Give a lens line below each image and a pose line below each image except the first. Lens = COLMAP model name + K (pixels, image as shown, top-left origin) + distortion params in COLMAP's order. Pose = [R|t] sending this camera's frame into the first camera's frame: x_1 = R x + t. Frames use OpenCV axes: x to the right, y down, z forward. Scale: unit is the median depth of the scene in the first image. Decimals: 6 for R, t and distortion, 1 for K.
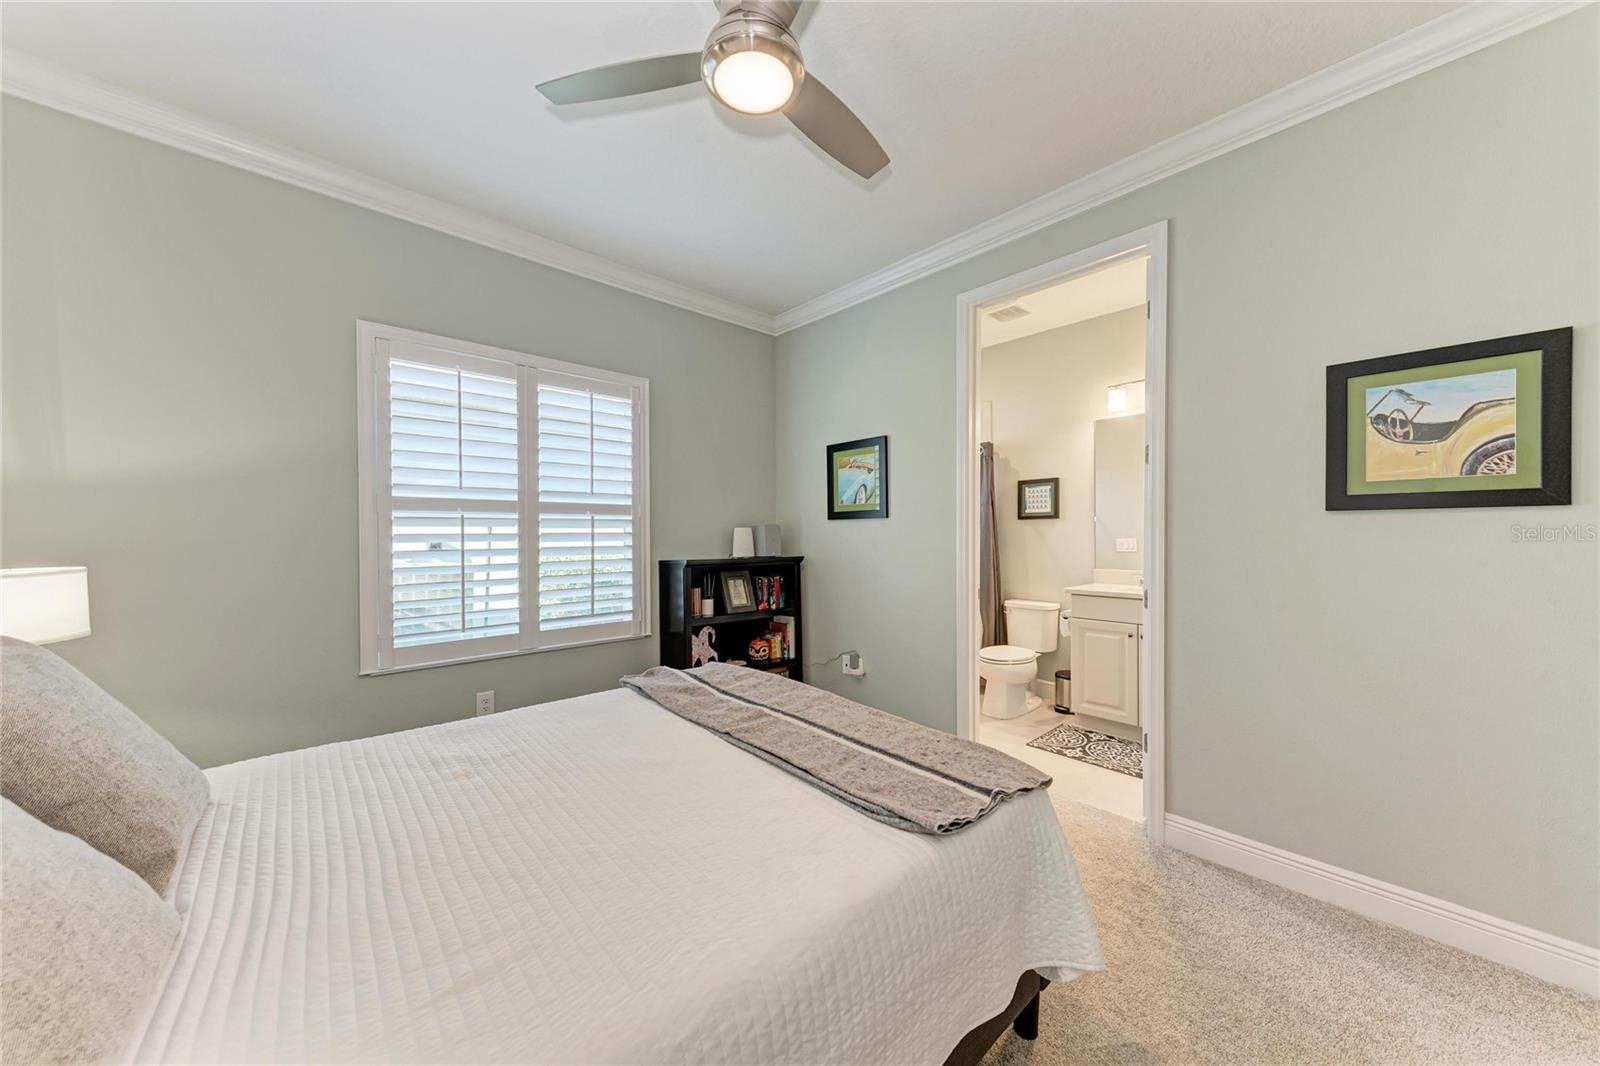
lens RADIAL K [[550.3, 0, 799.1], [0, 550.3, 539.1], [0, 0, 1]] dist [0.002296, -0.000150]
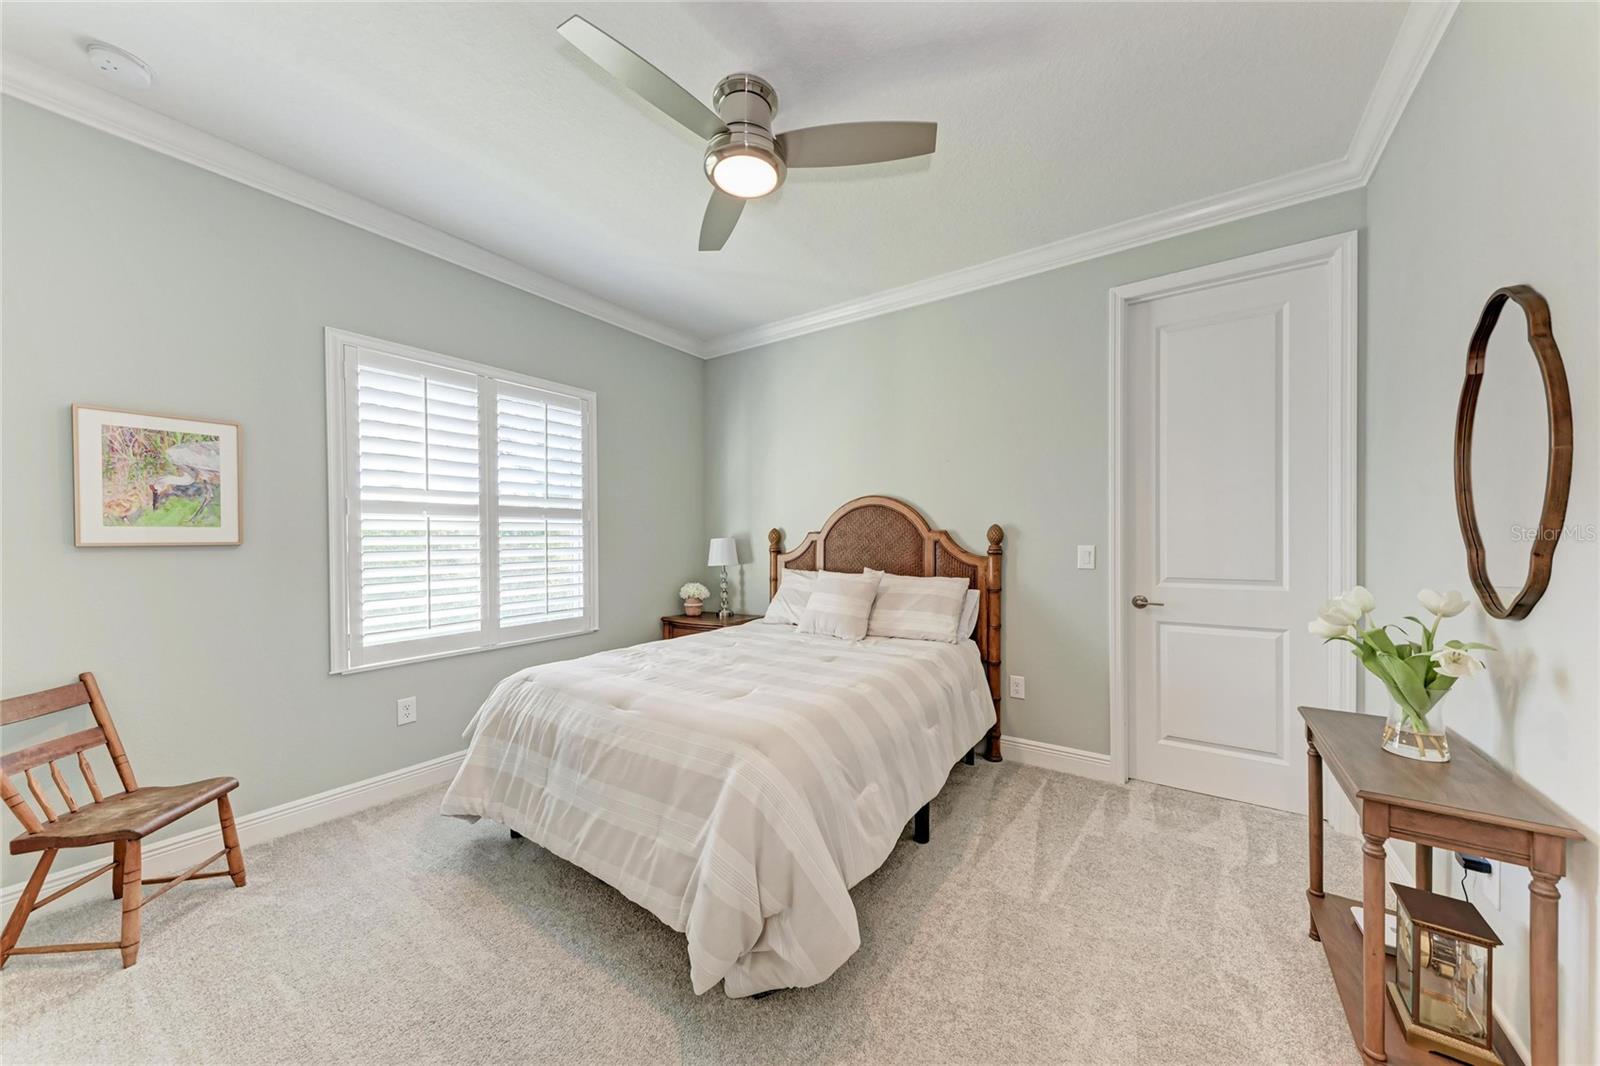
lens RADIAL K [[550.3, 0, 792.9], [0, 550.3, 539.3], [0, 0, 1]] dist [0.002296, -0.000150]
pose [[0.973351, 0.000117, 0.229322, -0.160073], [0.000890, 0.999990, -0.004289, 0.002259], [-0.229321, 0.004379, 0.973341, -0.152142]]
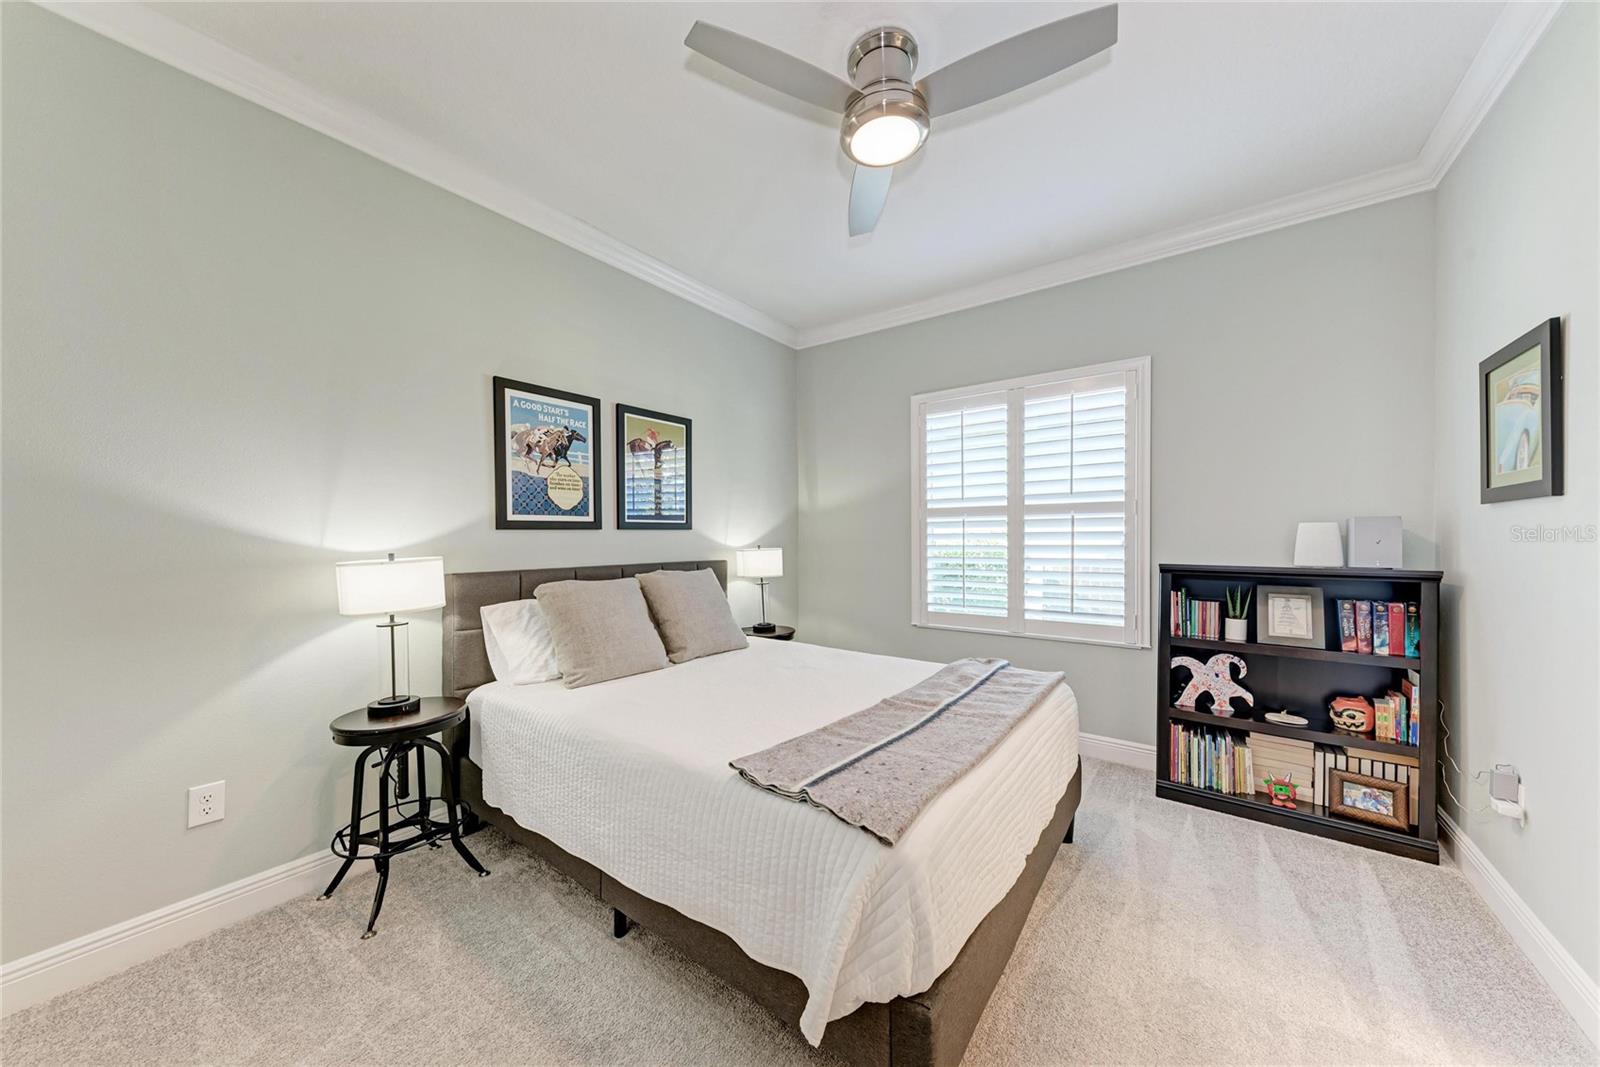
lens RADIAL K [[550.3, 0, 797.1], [0, 550.3, 536.6], [0, 0, 1]] dist [0.002296, -0.000150]
pose [[0.198701, 0.003858, -0.980053, 0.523772], [-0.004663, 0.999985, 0.002991, -0.003029], [0.980049, 0.003976, 0.198716, 0.305404]]
